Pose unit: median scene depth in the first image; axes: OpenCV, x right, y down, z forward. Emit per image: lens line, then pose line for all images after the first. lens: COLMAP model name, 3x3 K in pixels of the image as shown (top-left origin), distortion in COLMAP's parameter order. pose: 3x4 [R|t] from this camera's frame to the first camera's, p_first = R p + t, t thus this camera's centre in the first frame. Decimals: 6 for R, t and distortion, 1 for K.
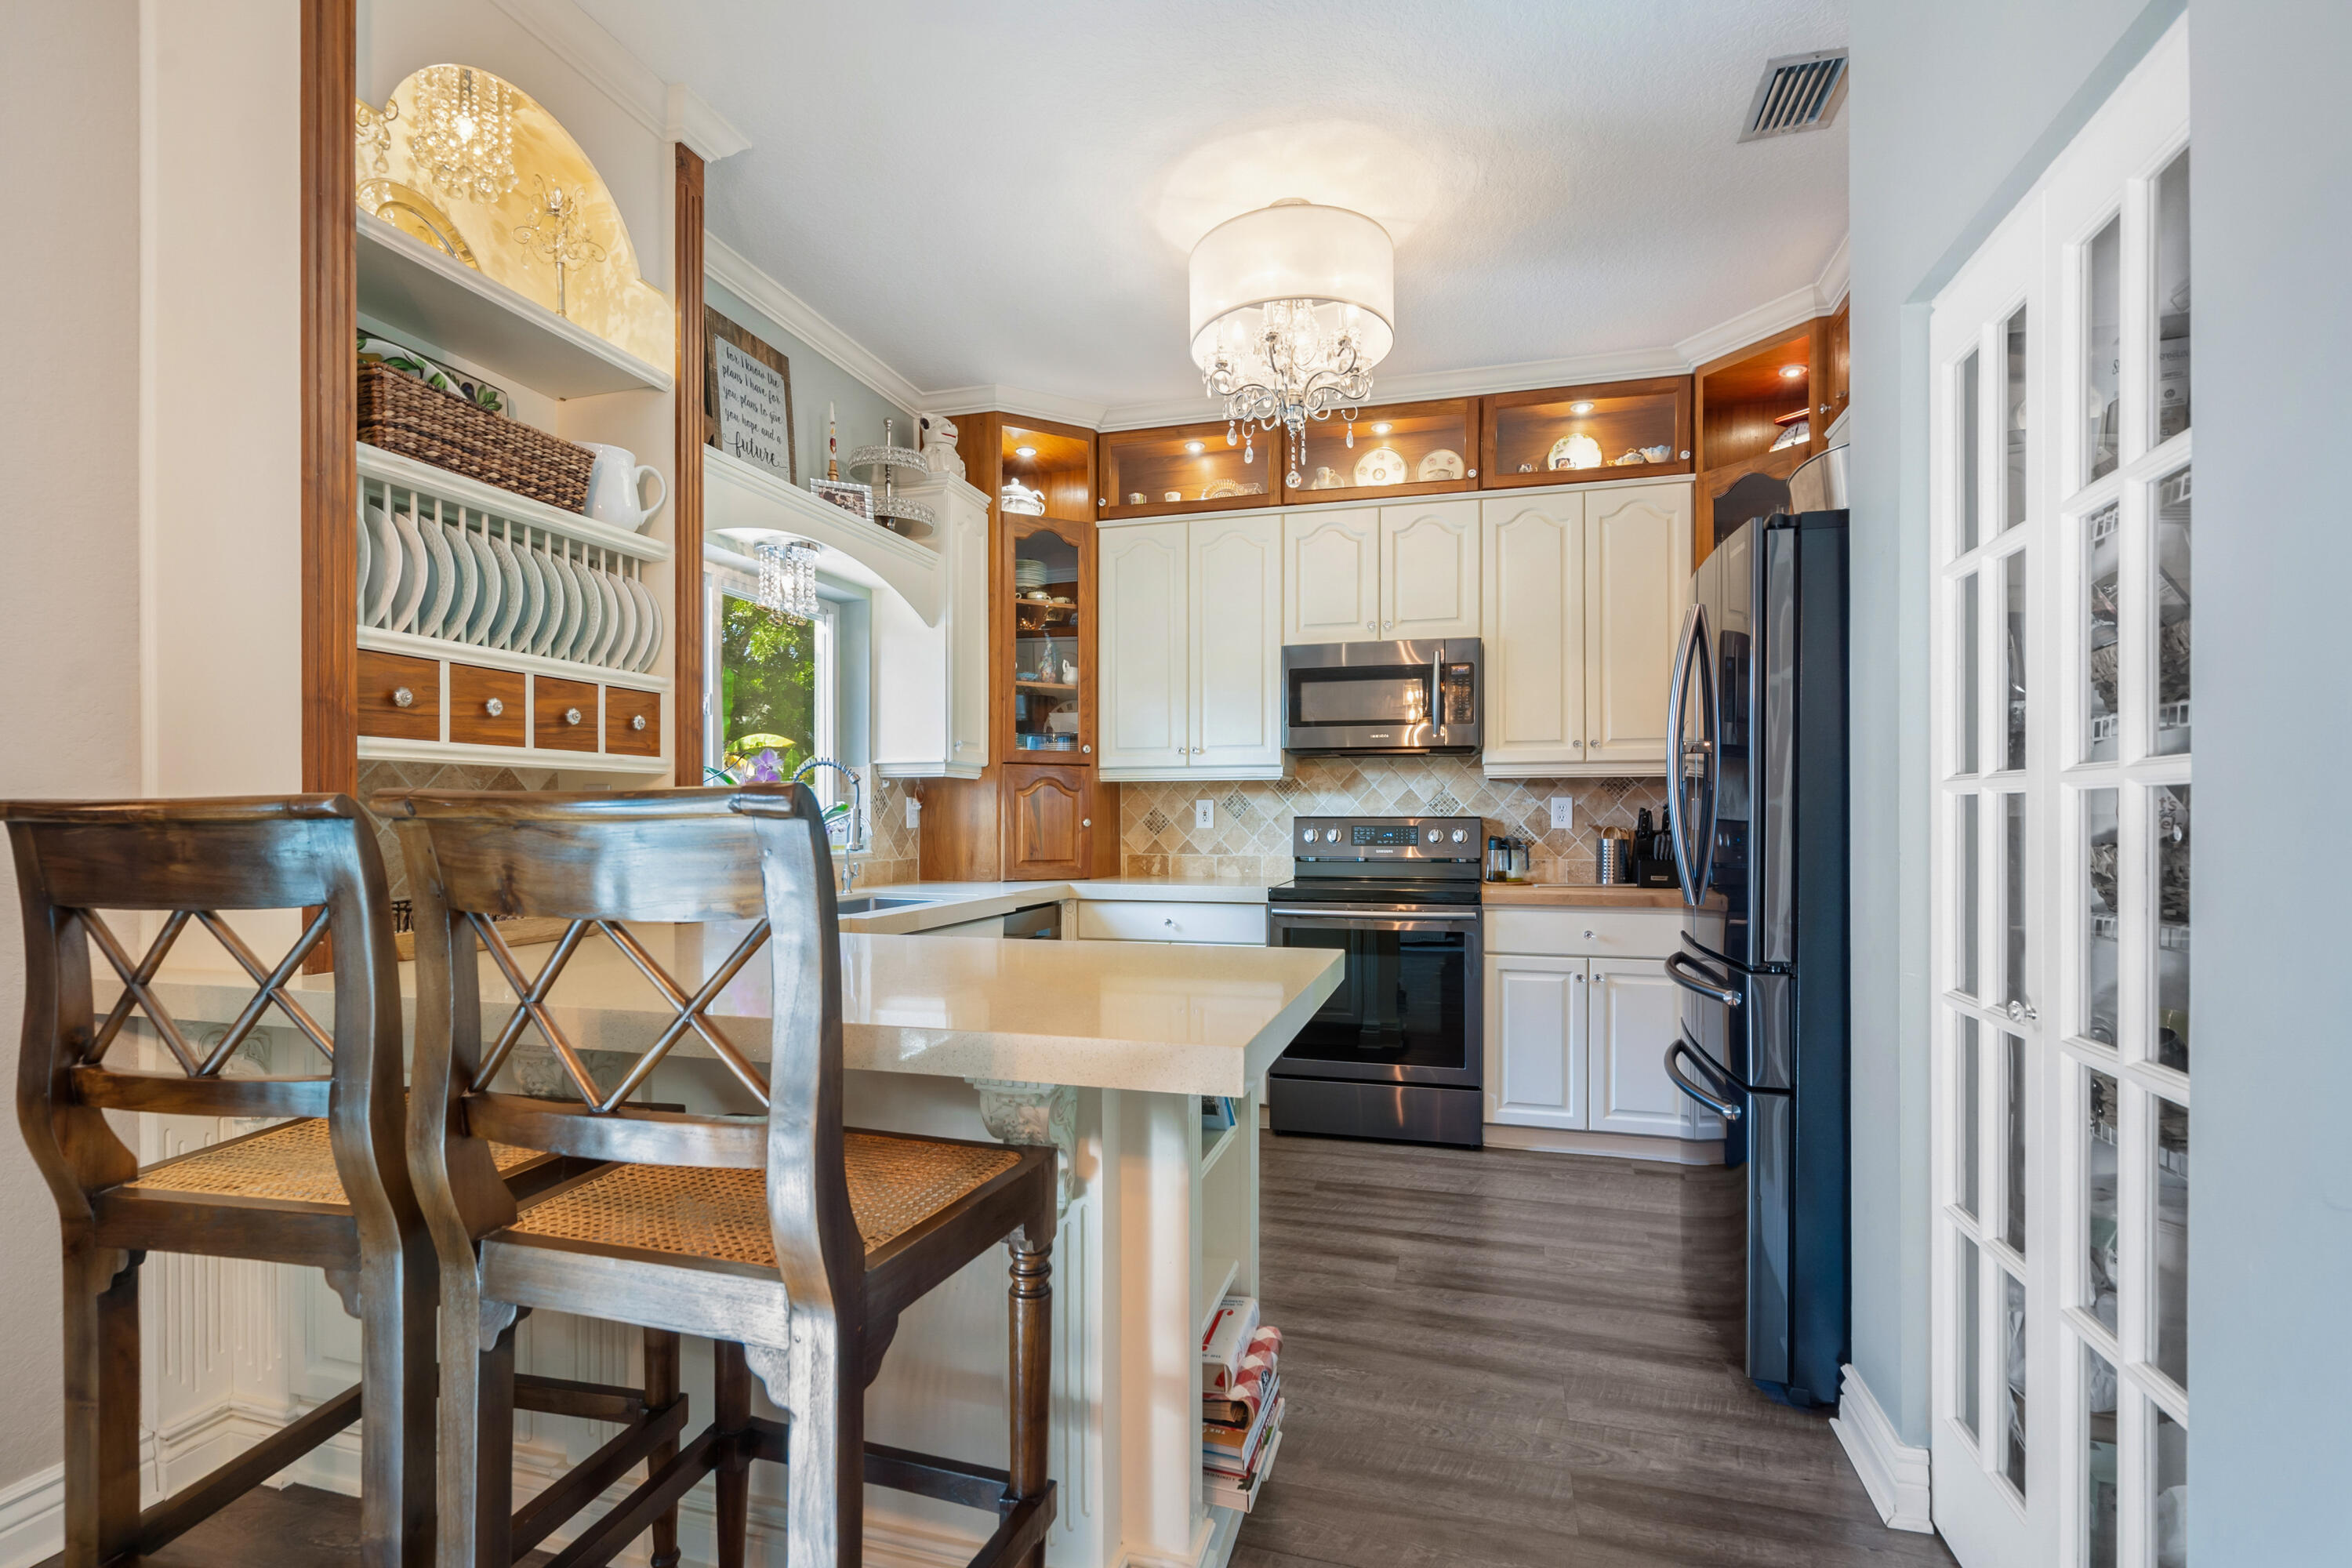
lens RADIAL K [[1063.7, 0, 1169.0], [0, 1063.7, 815.9], [0, 0, 1]] dist [-0.004279, 0.002313]
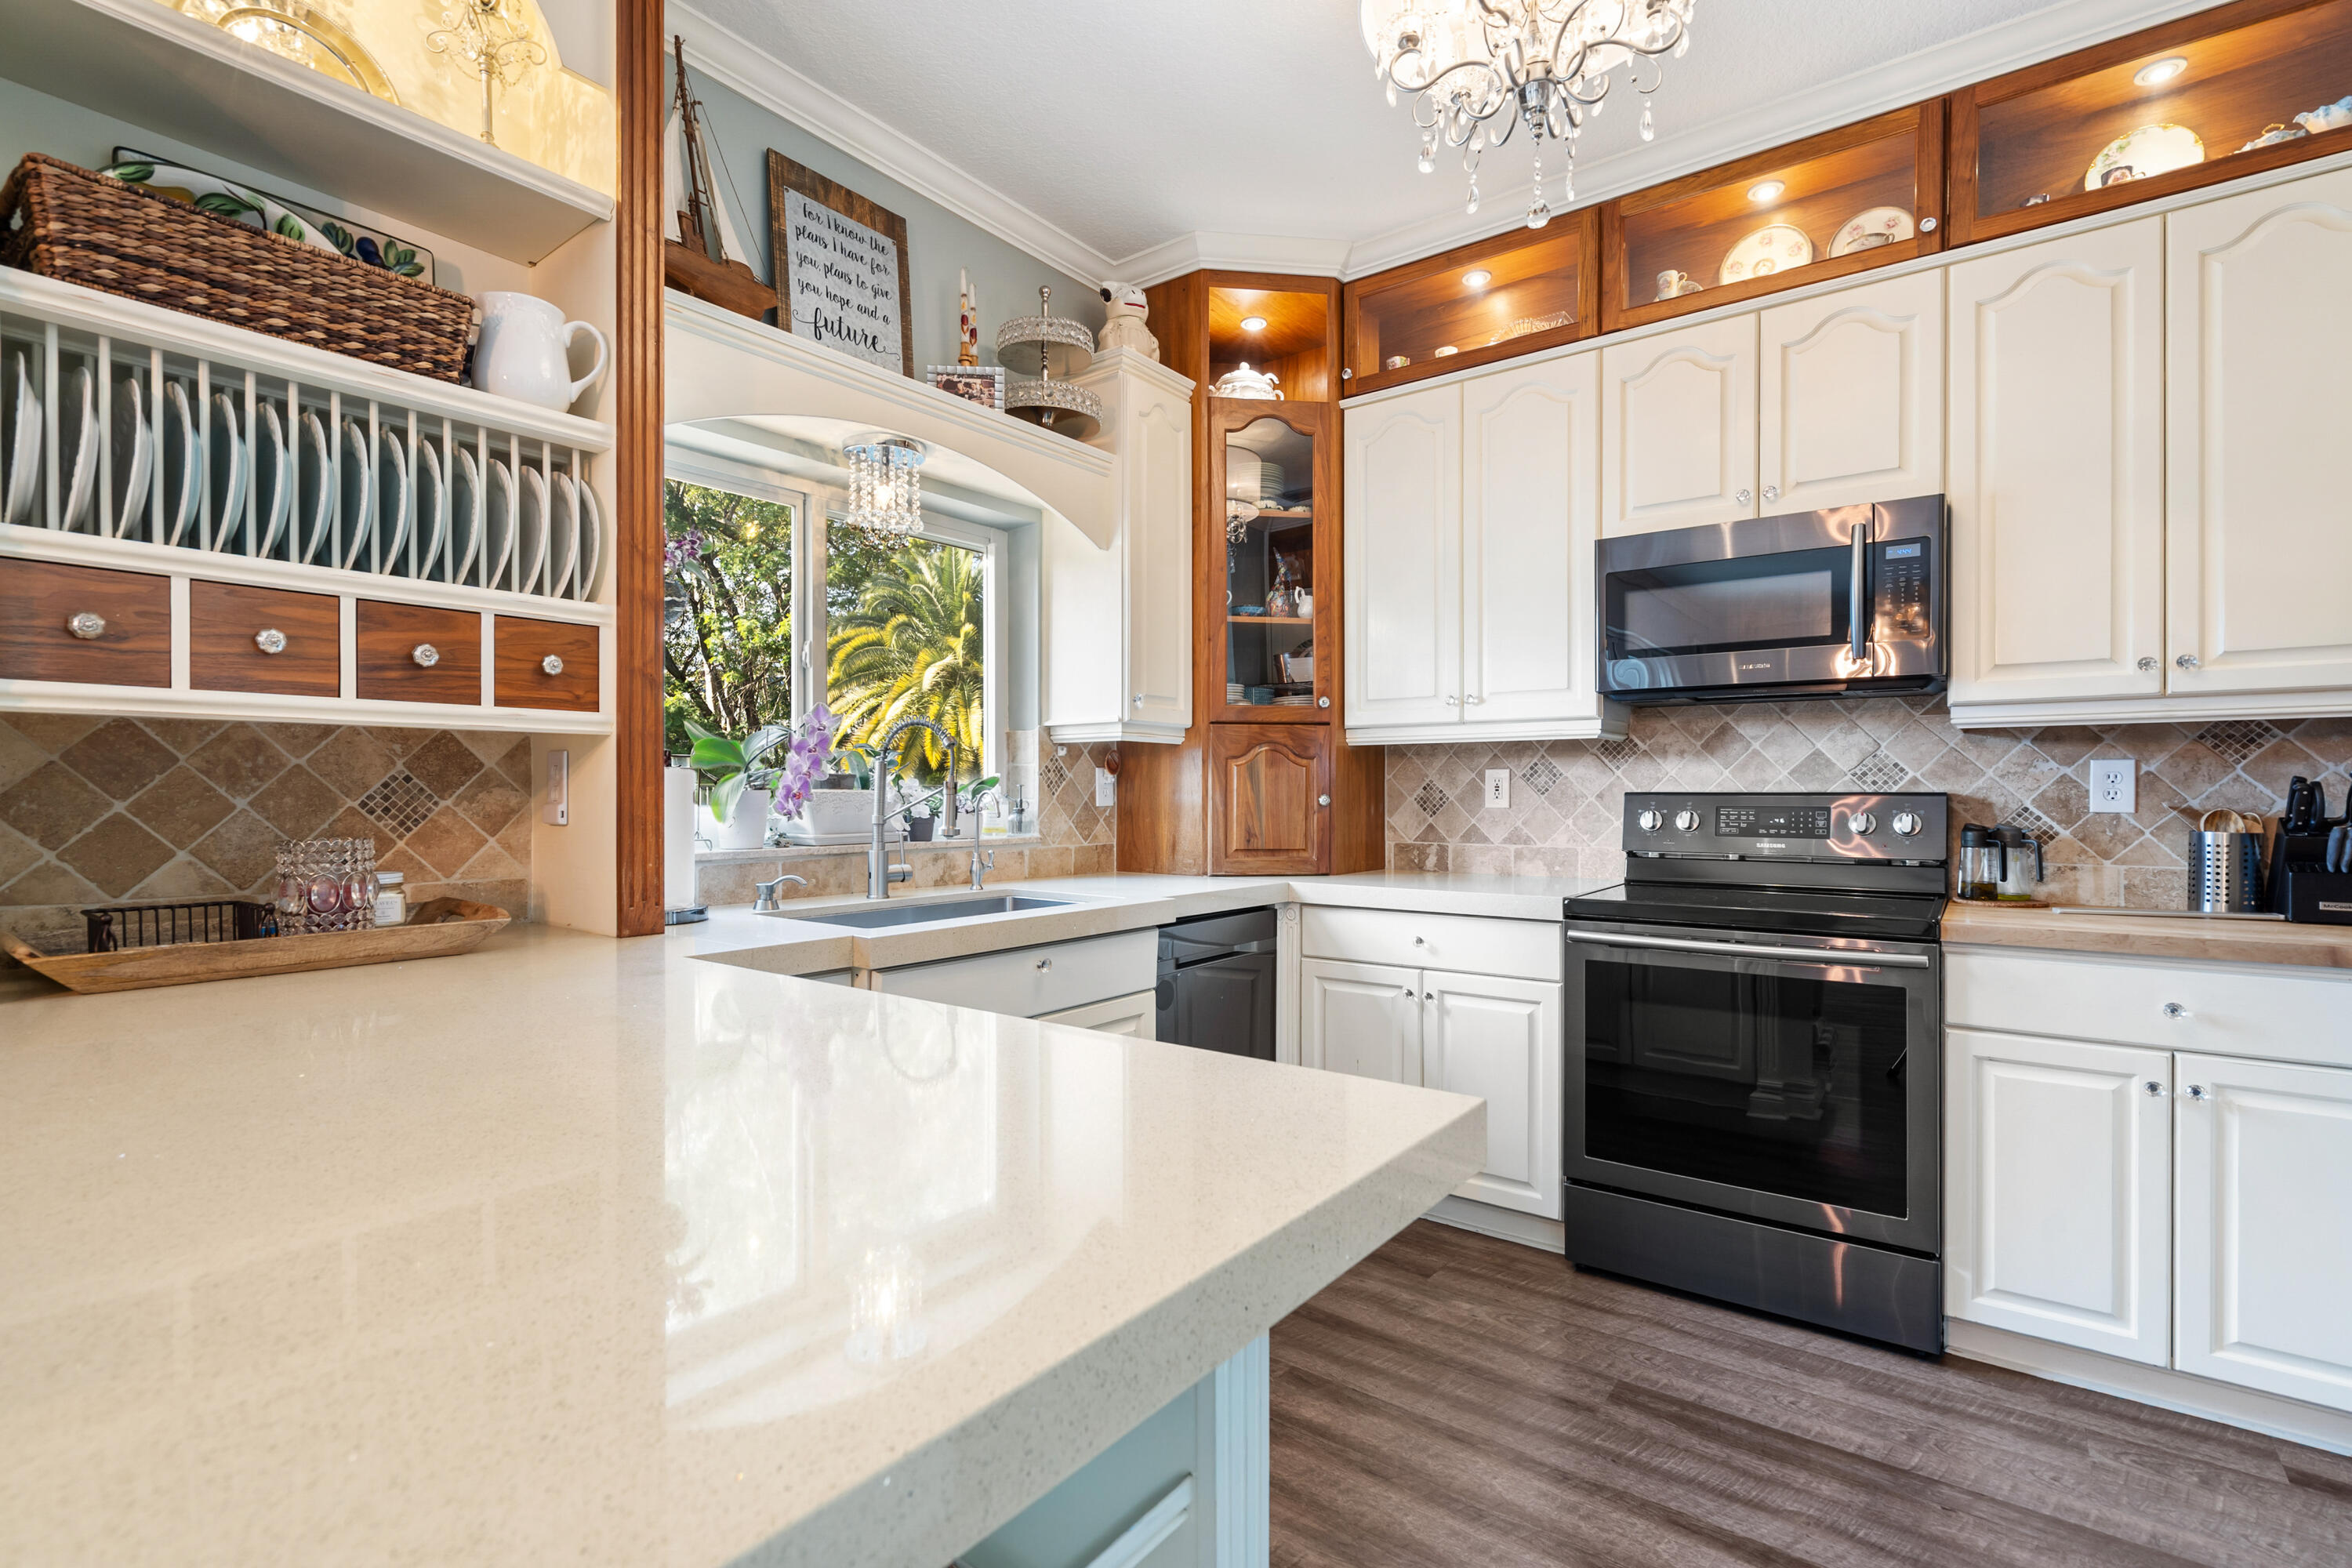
lens RADIAL K [[1063.7, 0, 1169.3], [0, 1063.7, 795.4], [0, 0, 1]] dist [-0.004279, 0.002313]
pose [[0.932529, 0.001324, -0.361093, 0.099568], [0.000168, 0.999992, 0.004102, -0.000175], [0.361096, -0.003886, 0.932521, 0.276436]]
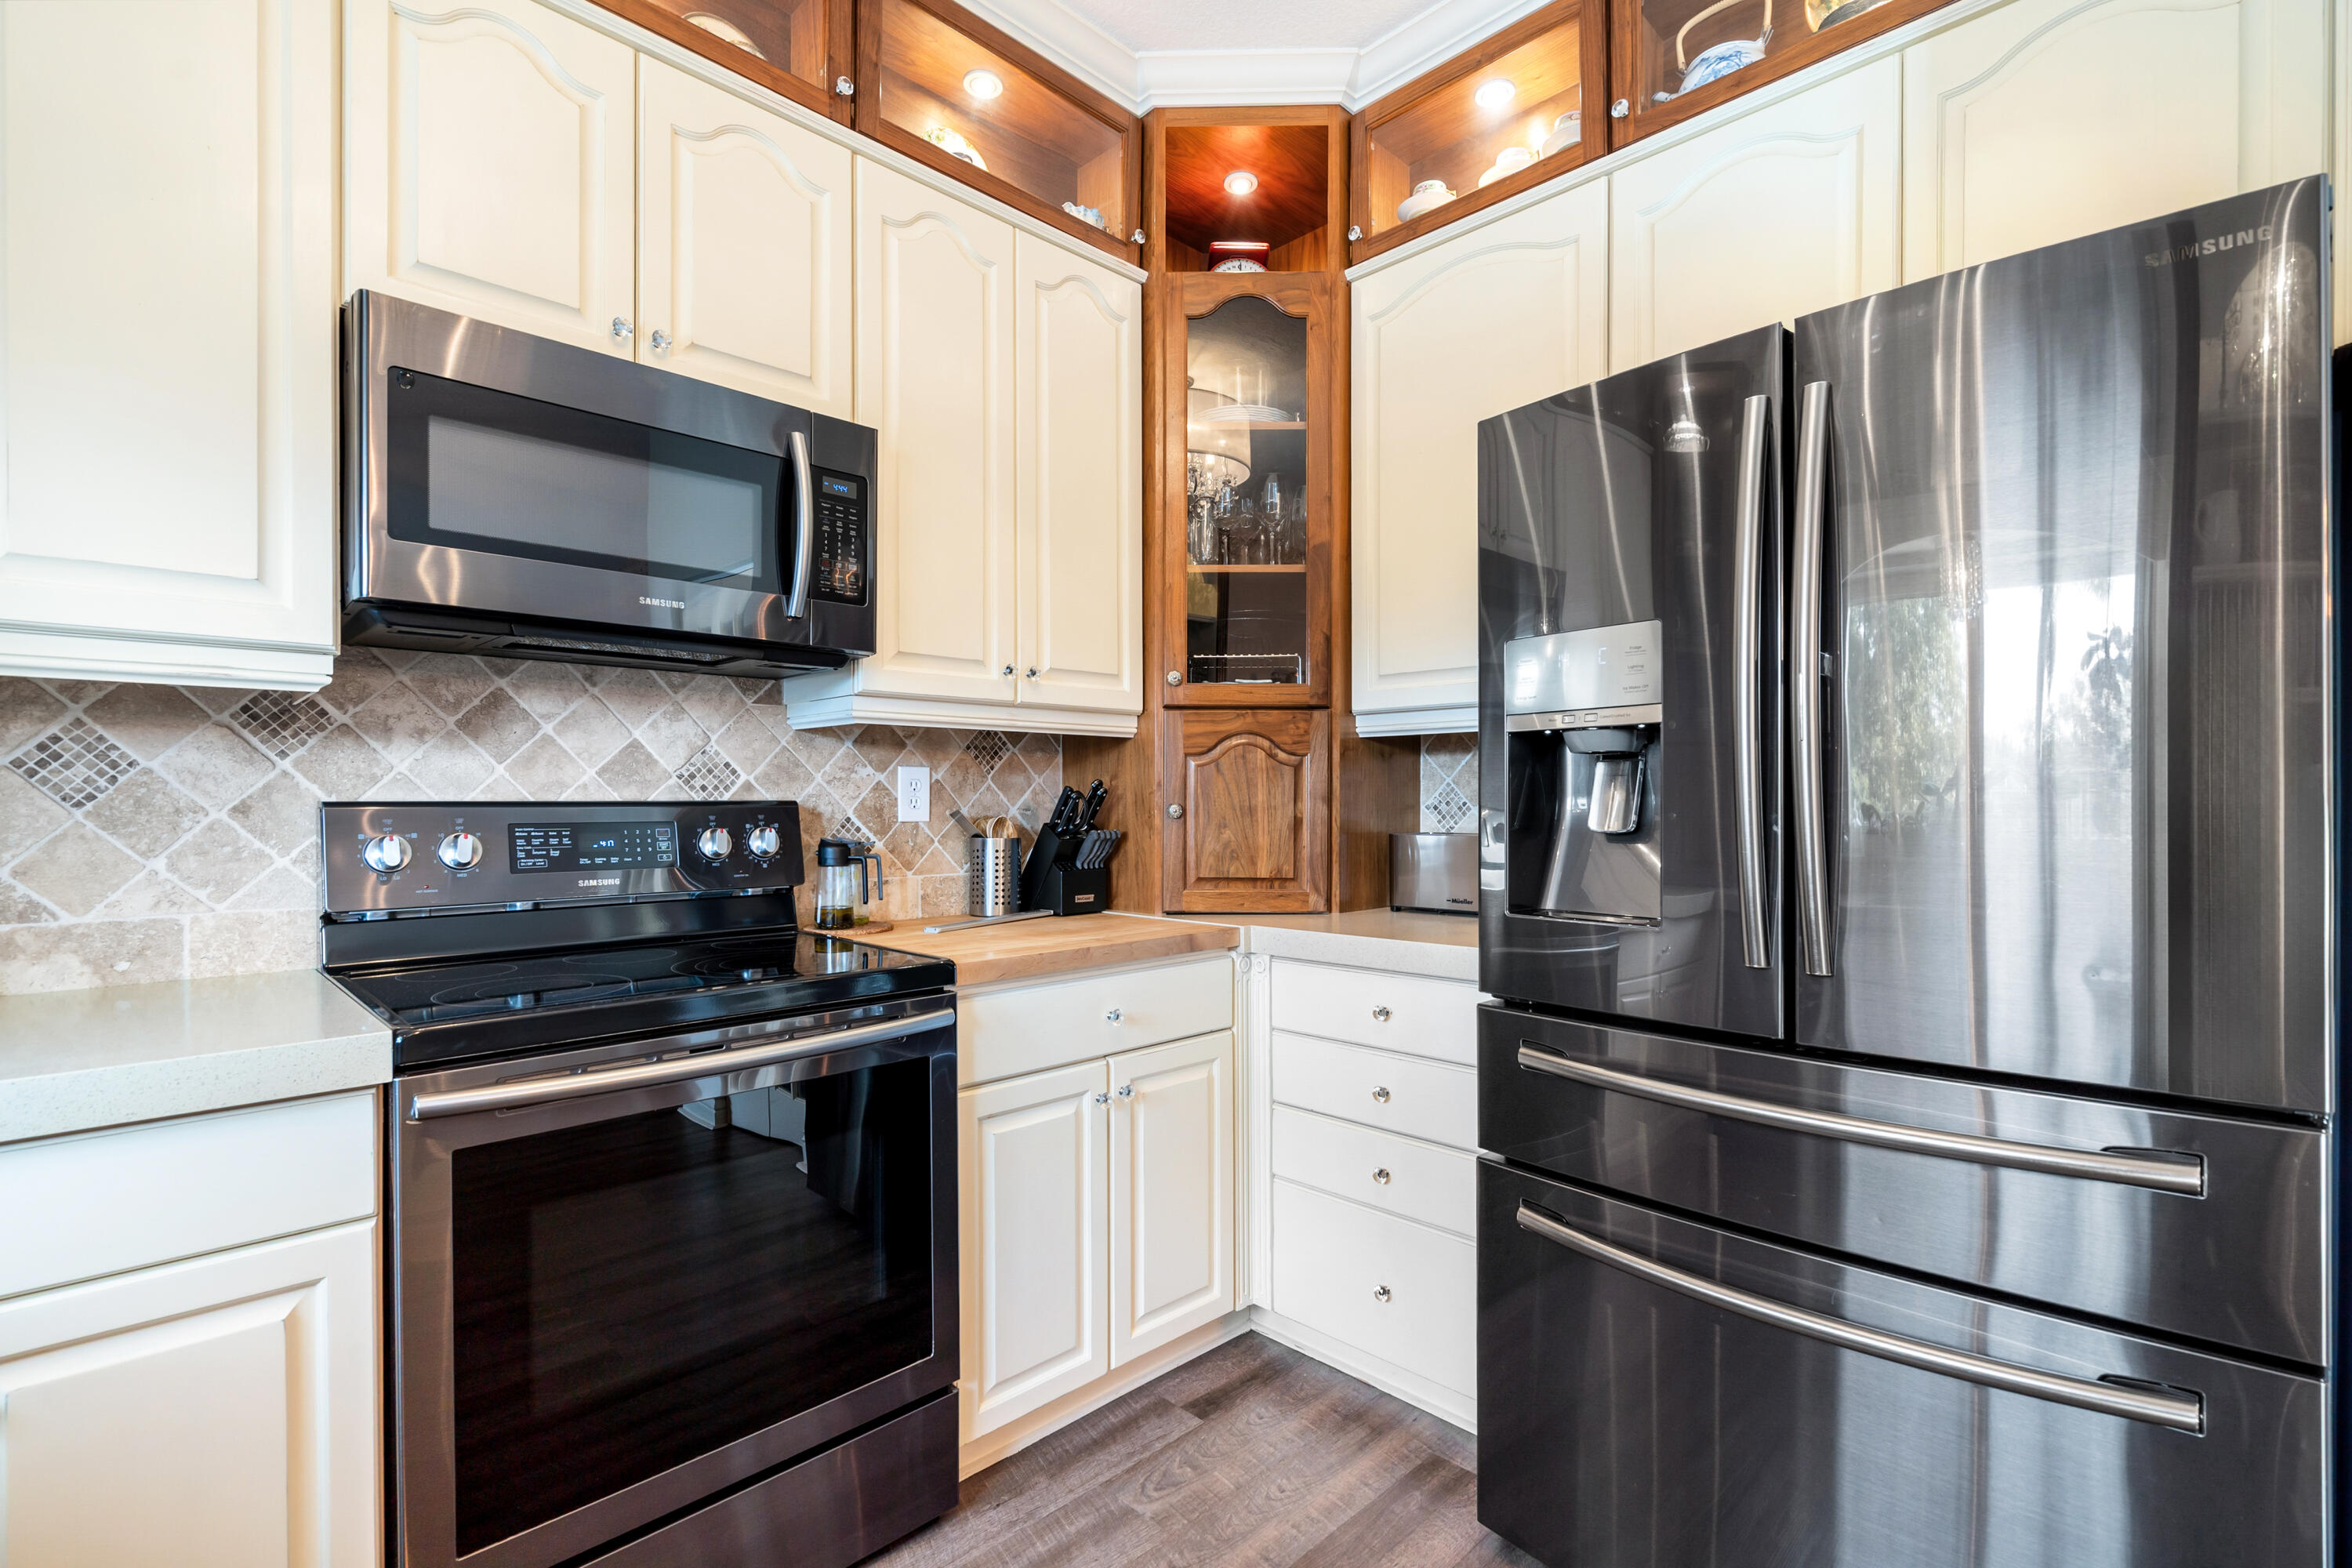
lens RADIAL K [[1063.7, 0, 1163.8], [0, 1063.7, 803.7], [0, 0, 1]] dist [-0.004279, 0.002313]
pose [[0.491086, -0.003652, 0.871103, -0.061650], [0.000409, 0.999992, 0.003961, 0.000106], [-0.871111, -0.001589, 0.491084, 0.630114]]
